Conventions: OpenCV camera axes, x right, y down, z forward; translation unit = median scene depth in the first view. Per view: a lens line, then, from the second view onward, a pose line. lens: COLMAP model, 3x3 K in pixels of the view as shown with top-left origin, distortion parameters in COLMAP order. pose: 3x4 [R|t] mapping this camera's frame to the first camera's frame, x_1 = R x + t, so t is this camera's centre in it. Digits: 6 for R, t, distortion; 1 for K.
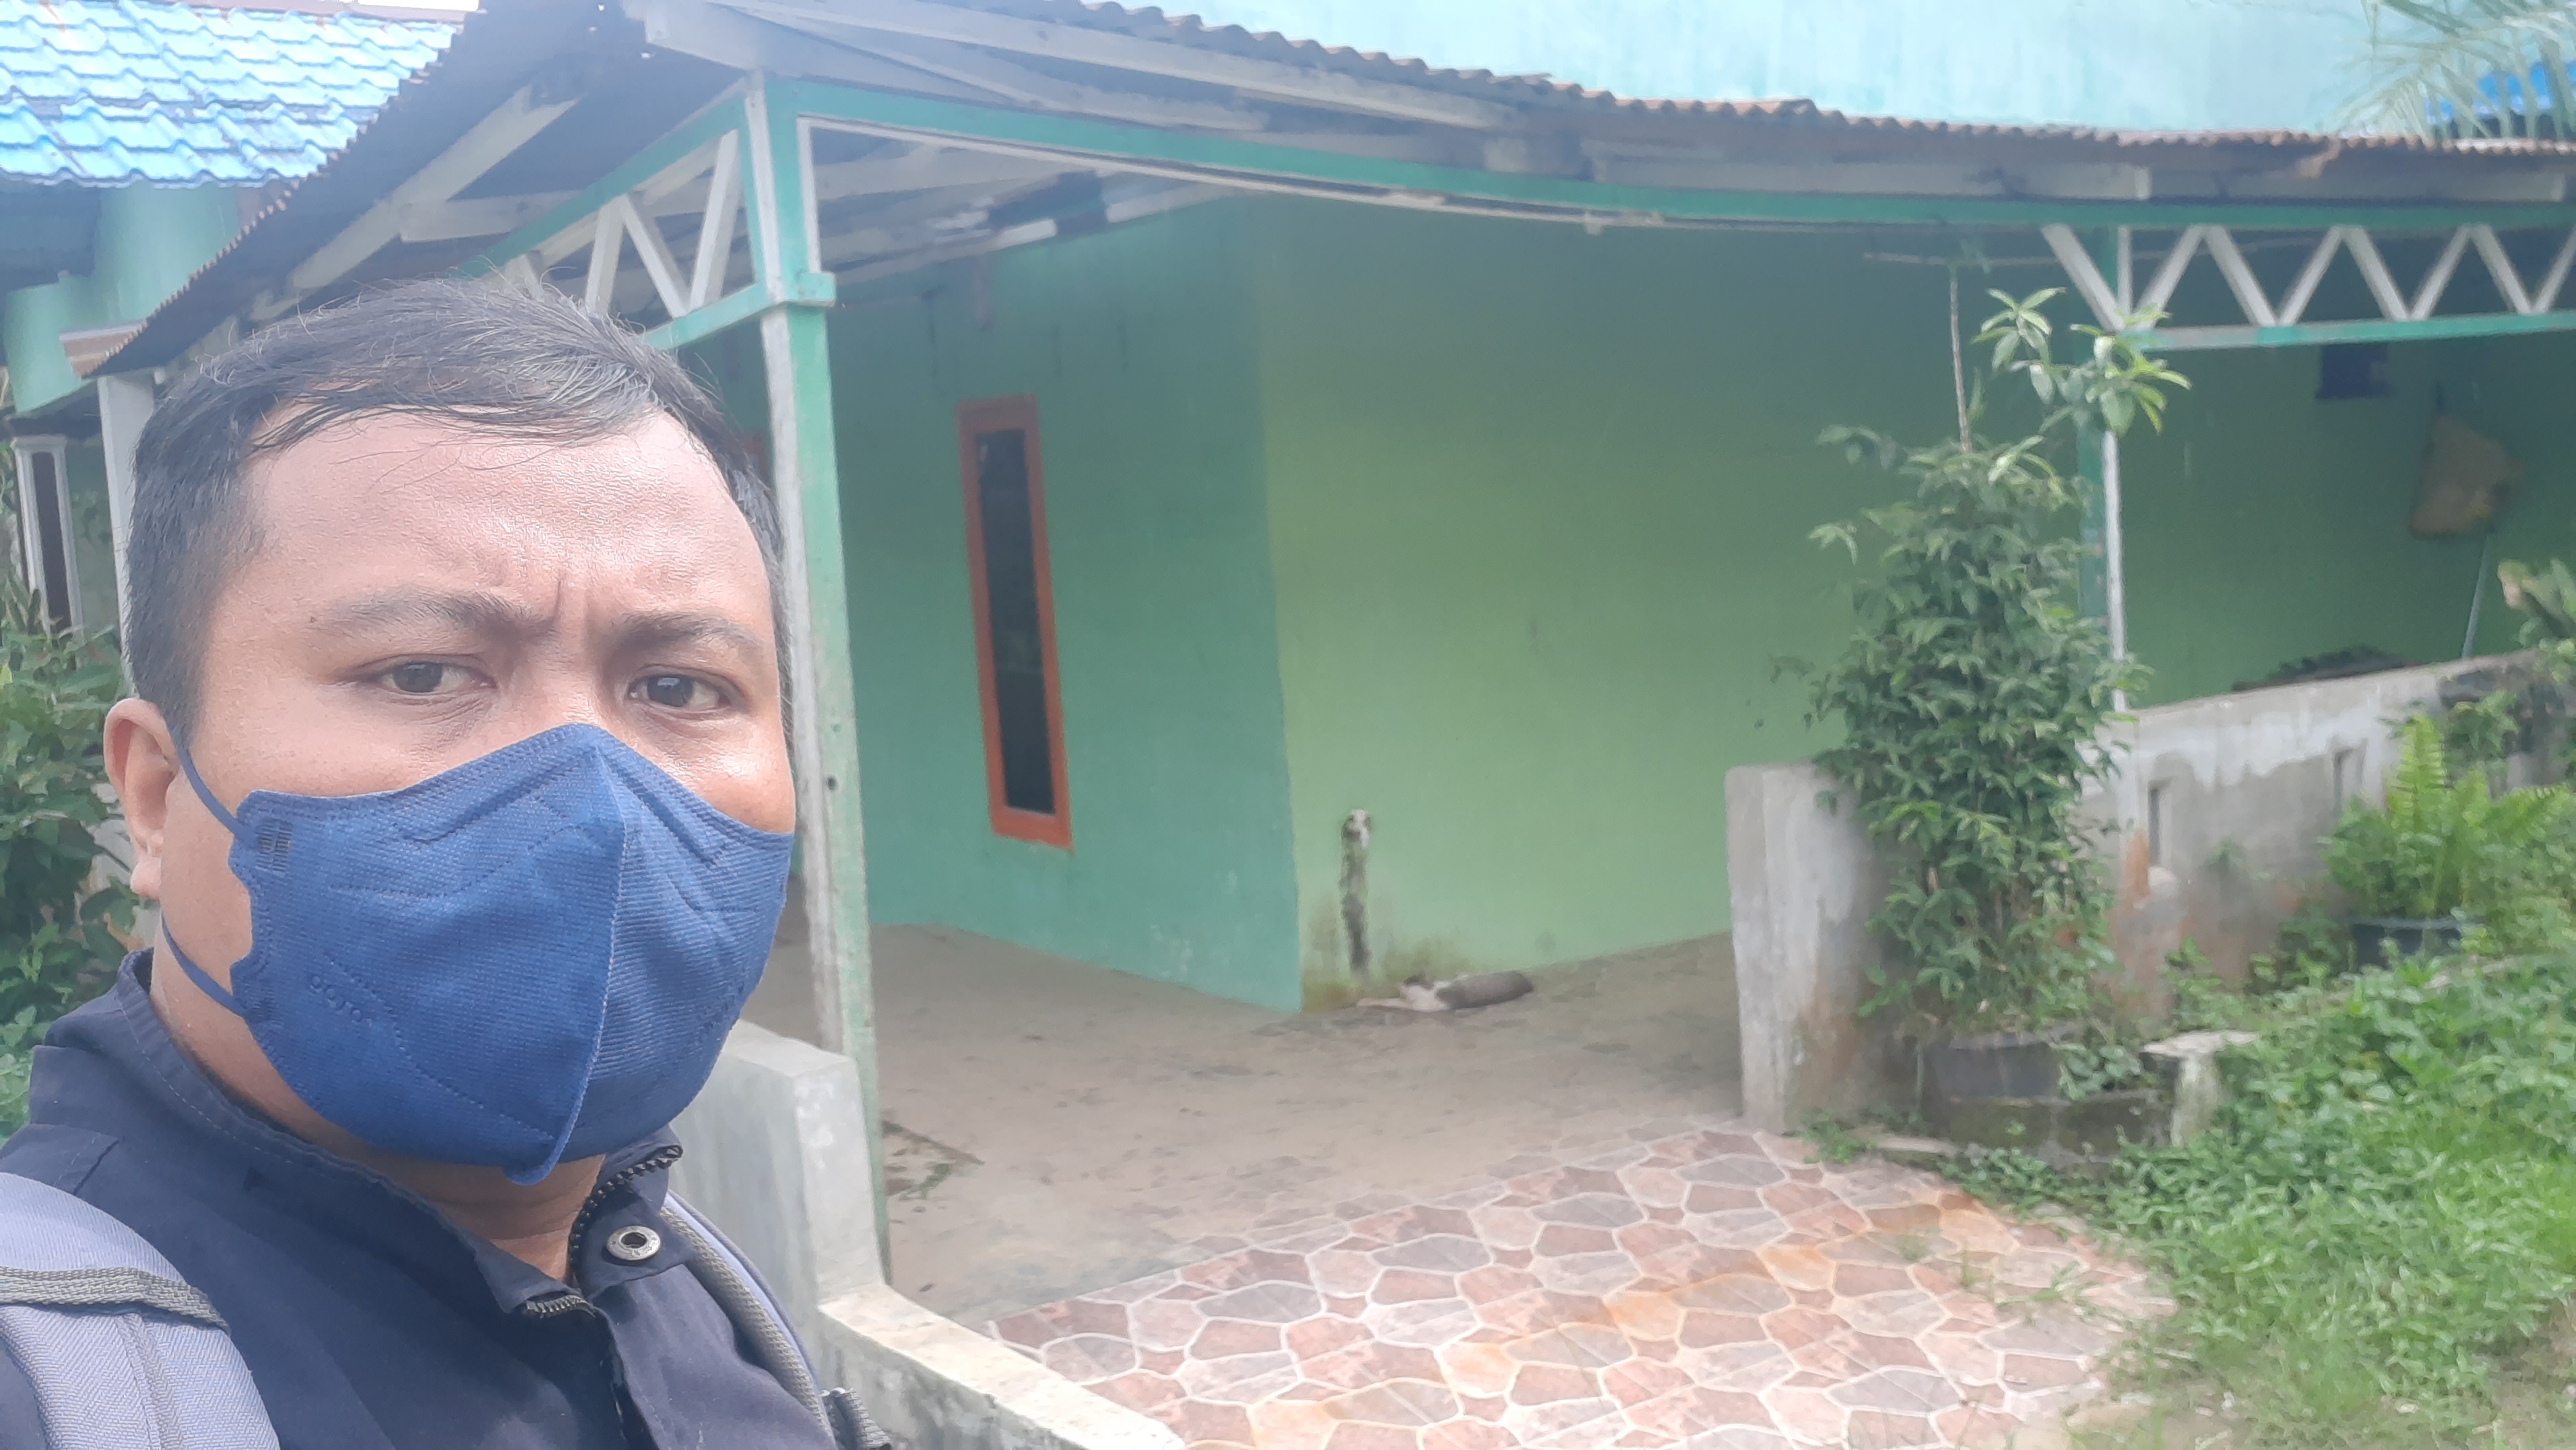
lens RADIAL K [[1893.2, 0, 1291.5], [0, 1893.2, 768.9], [0, 0, 1]] dist [-0.076426, -0.000174]
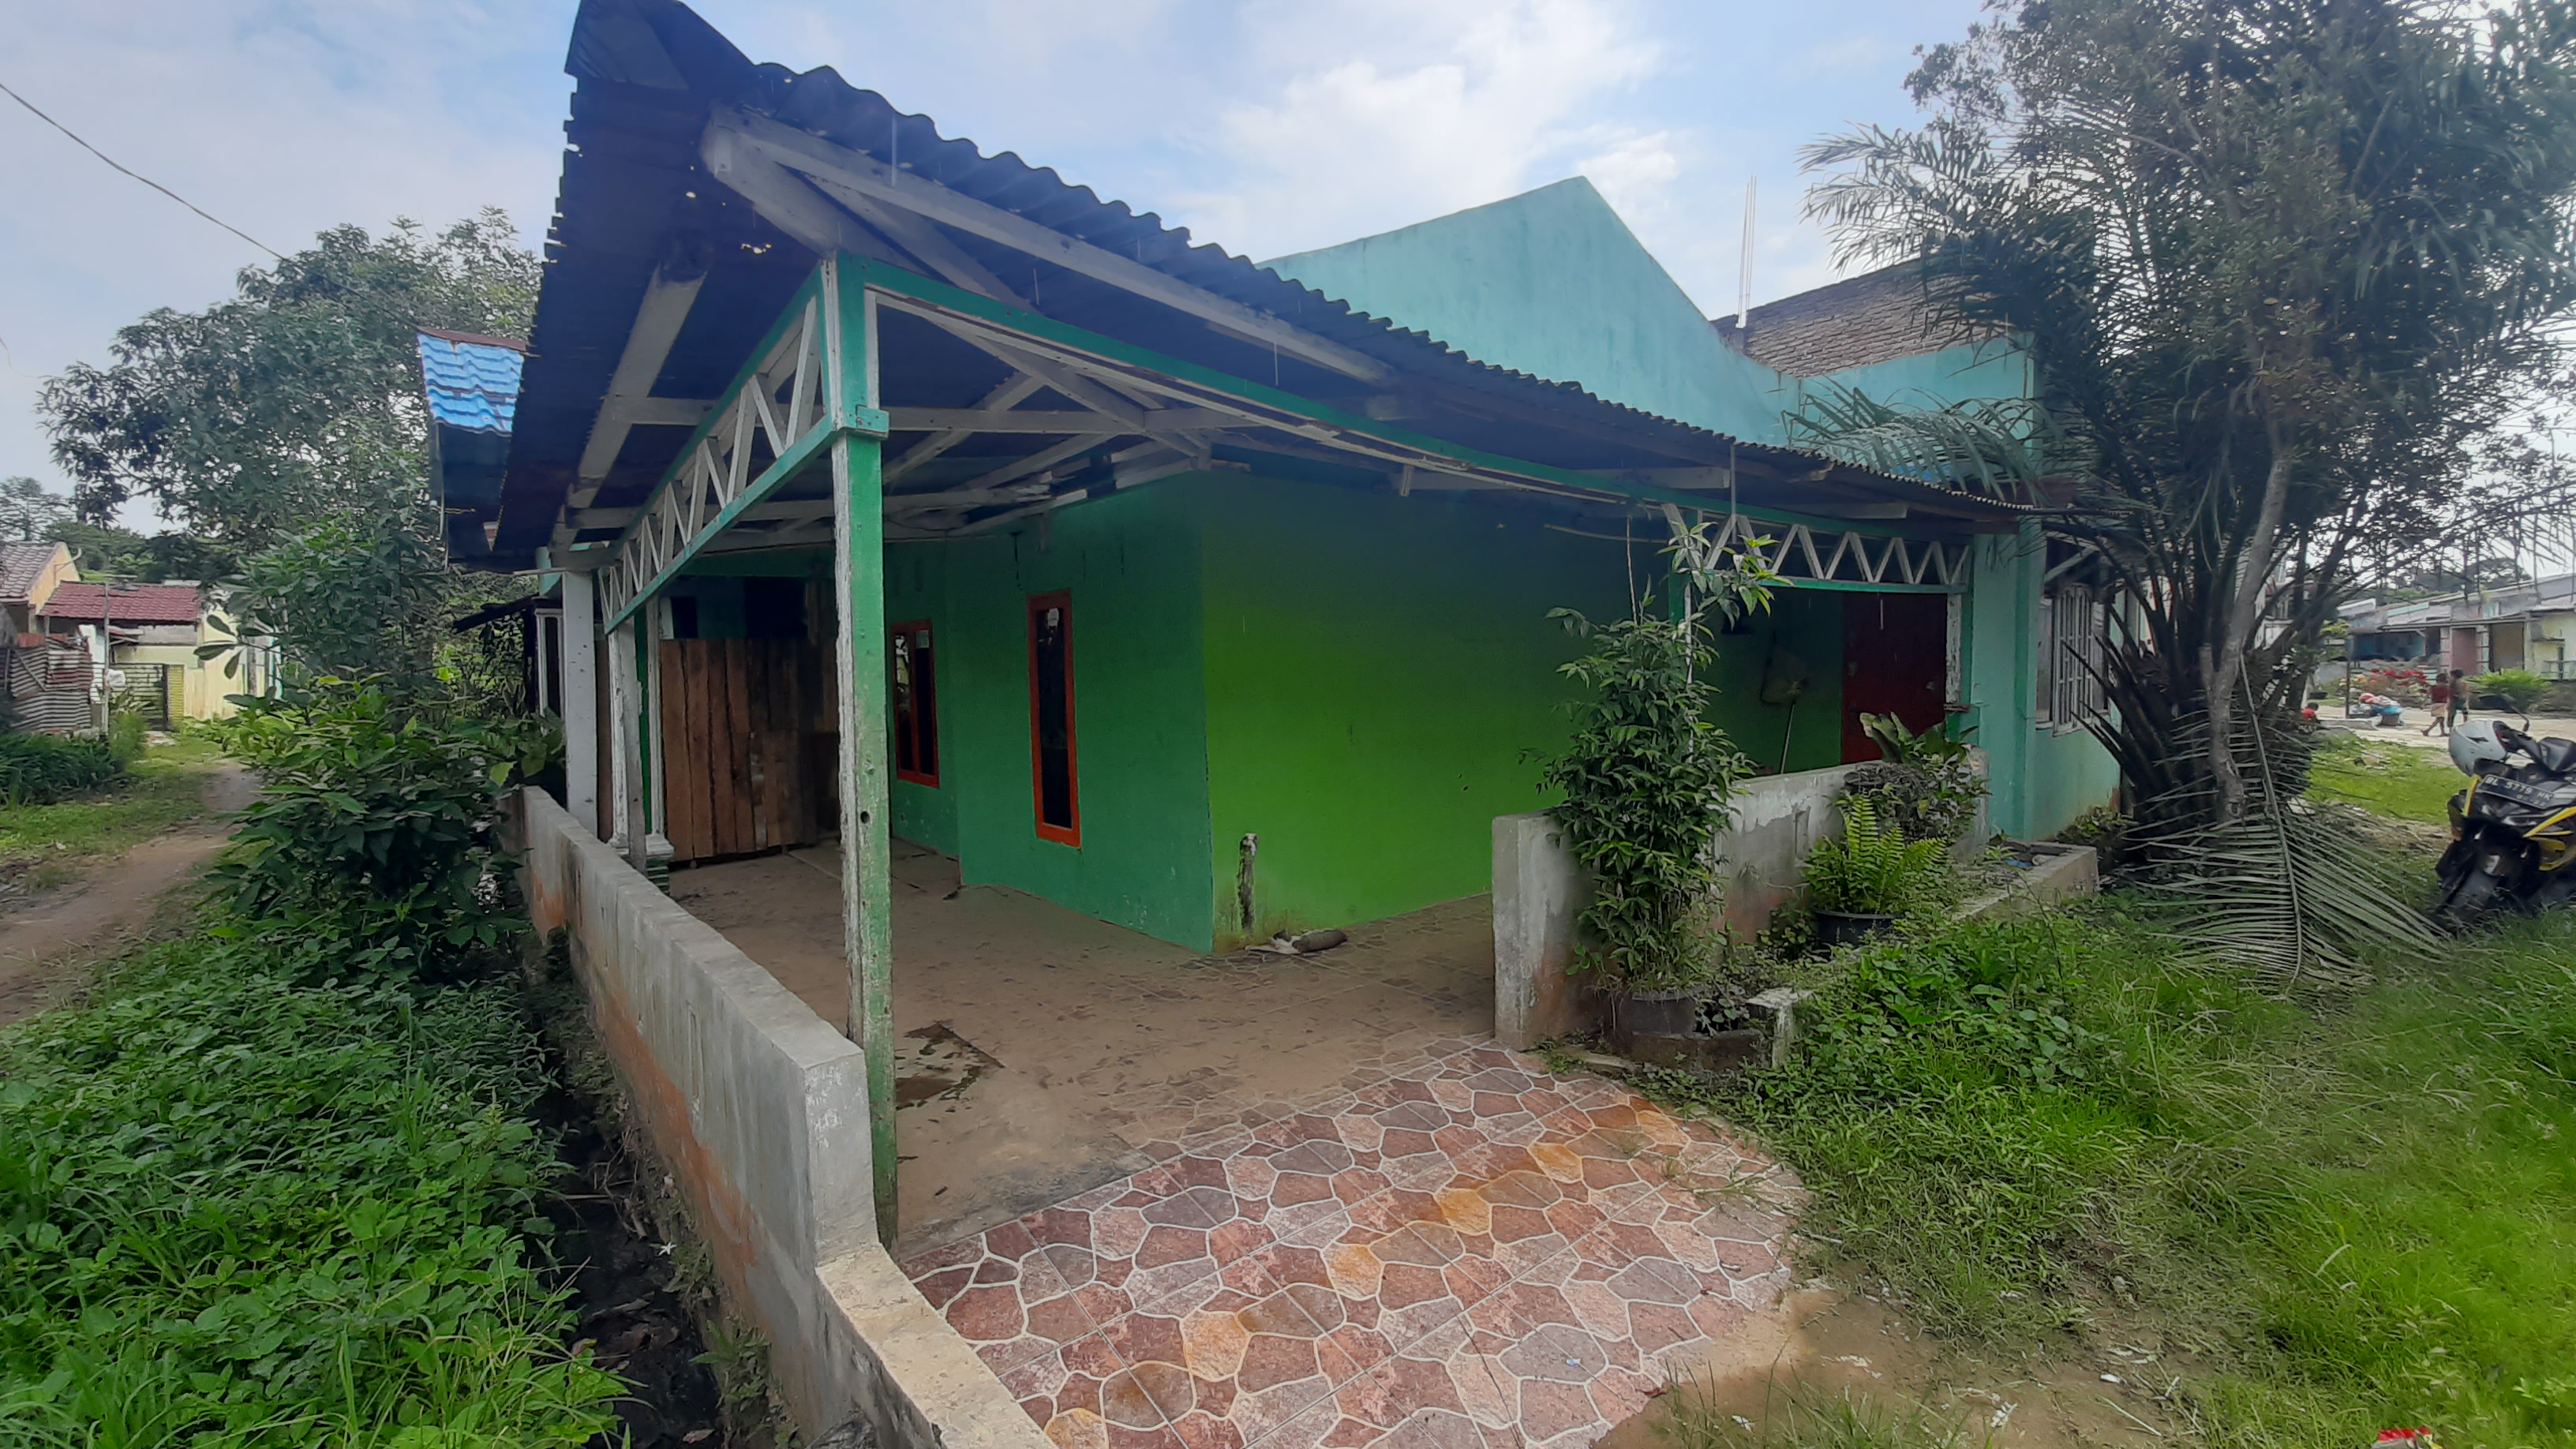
lens RADIAL K [[976.7, 0, 1282.1], [0, 976.7, 706.5], [0, 0, 1]] dist [0.000332, 0.000040]
pose [[0.996377, 0.036159, 0.076977, -0.013938], [-0.028231, 0.994414, -0.101704, -0.004224], [-0.080225, 0.099163, 0.991832, 0.204345]]
